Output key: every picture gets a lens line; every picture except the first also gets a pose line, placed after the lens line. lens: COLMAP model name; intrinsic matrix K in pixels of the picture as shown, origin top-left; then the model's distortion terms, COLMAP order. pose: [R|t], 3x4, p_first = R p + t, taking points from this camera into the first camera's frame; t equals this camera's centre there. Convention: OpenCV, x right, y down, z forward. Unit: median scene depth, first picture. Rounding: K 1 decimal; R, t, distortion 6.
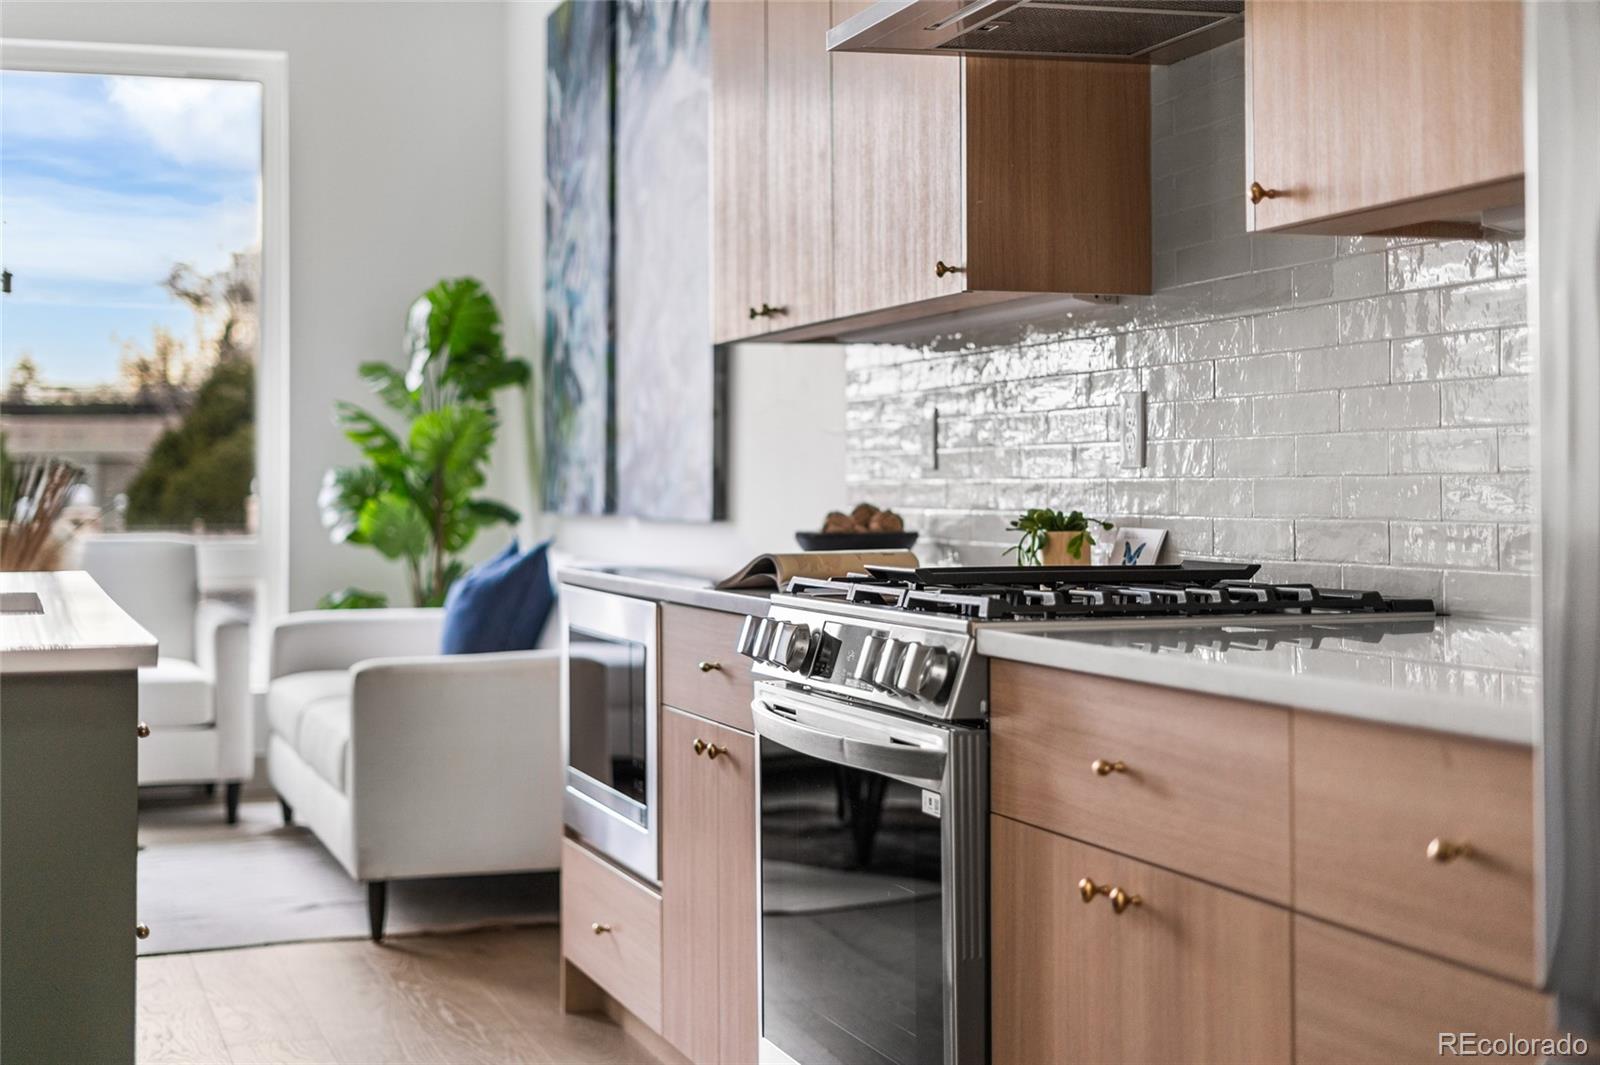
lens RADIAL K [[2385.6, 0, 780.4], [0, 2385.6, 469.1], [0, 0, 1]] dist [-0.028351, 0.000000]
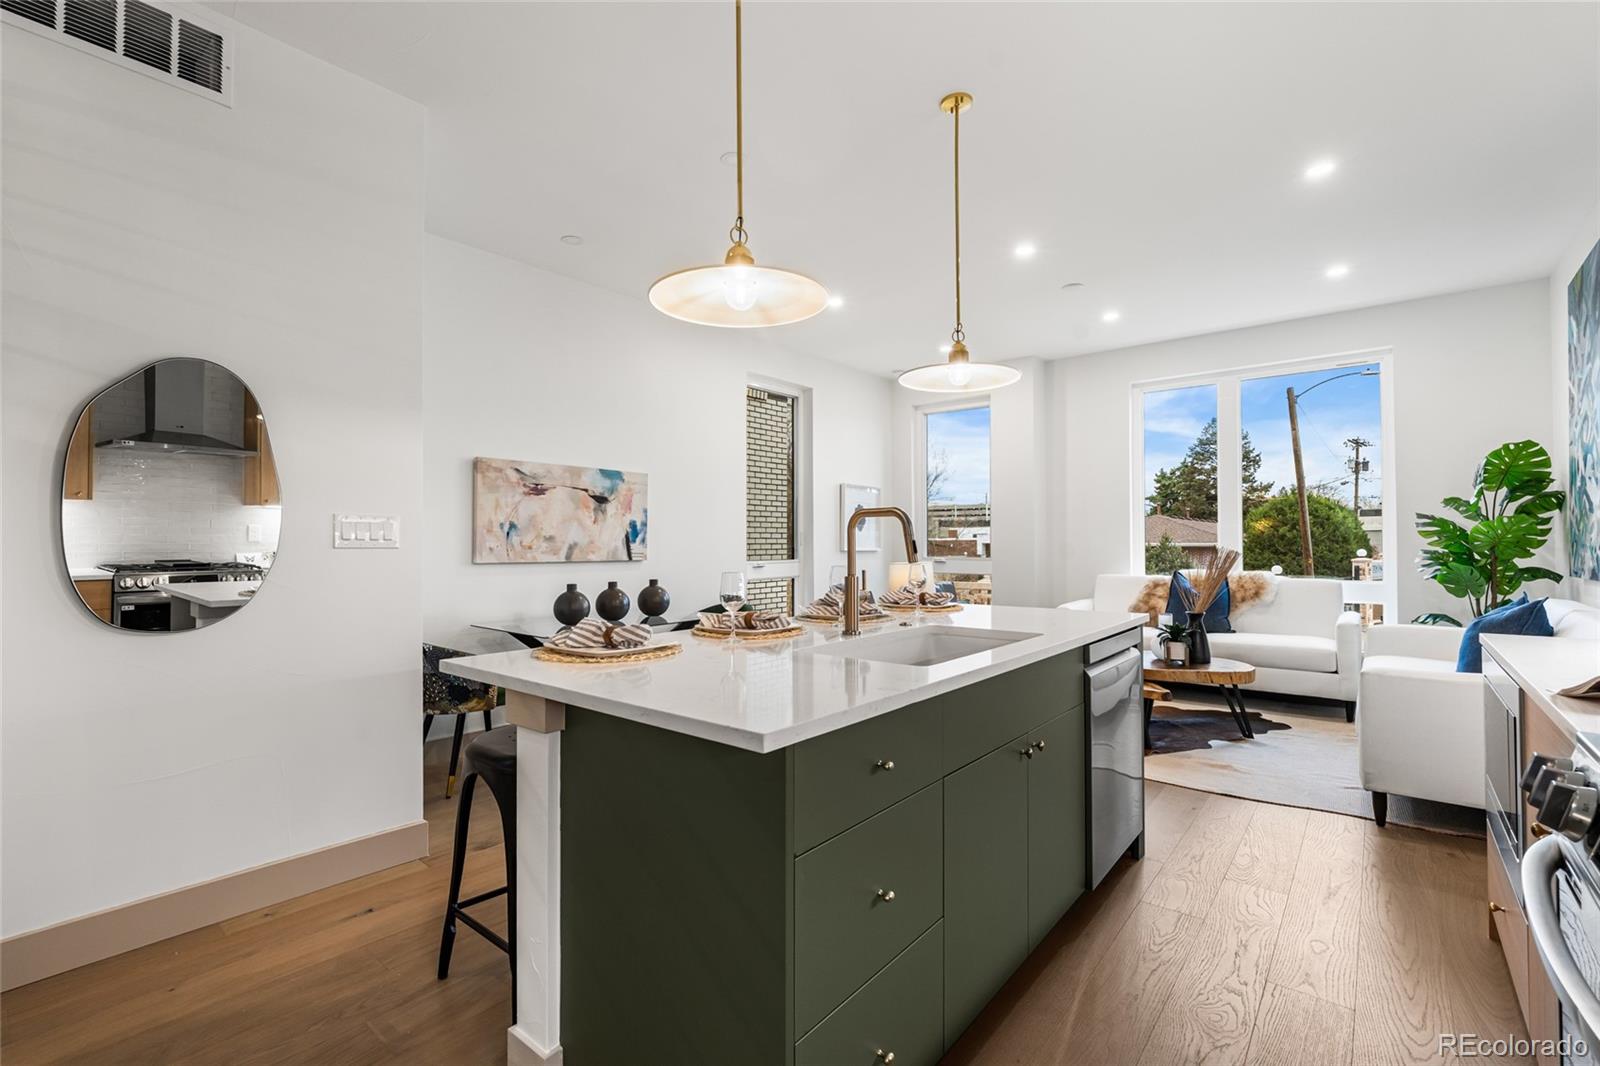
lens RADIAL K [[710.8, 0, 794.6], [0, 710.8, 535.3], [0, 0, 1]] dist [-0.003499, 0.000102]
pose [[0.534462, -0.007172, -0.845162, 0.037847], [0.007639, 0.999964, -0.003656, -0.015427], [0.845158, -0.004502, 0.534498, 0.299627]]
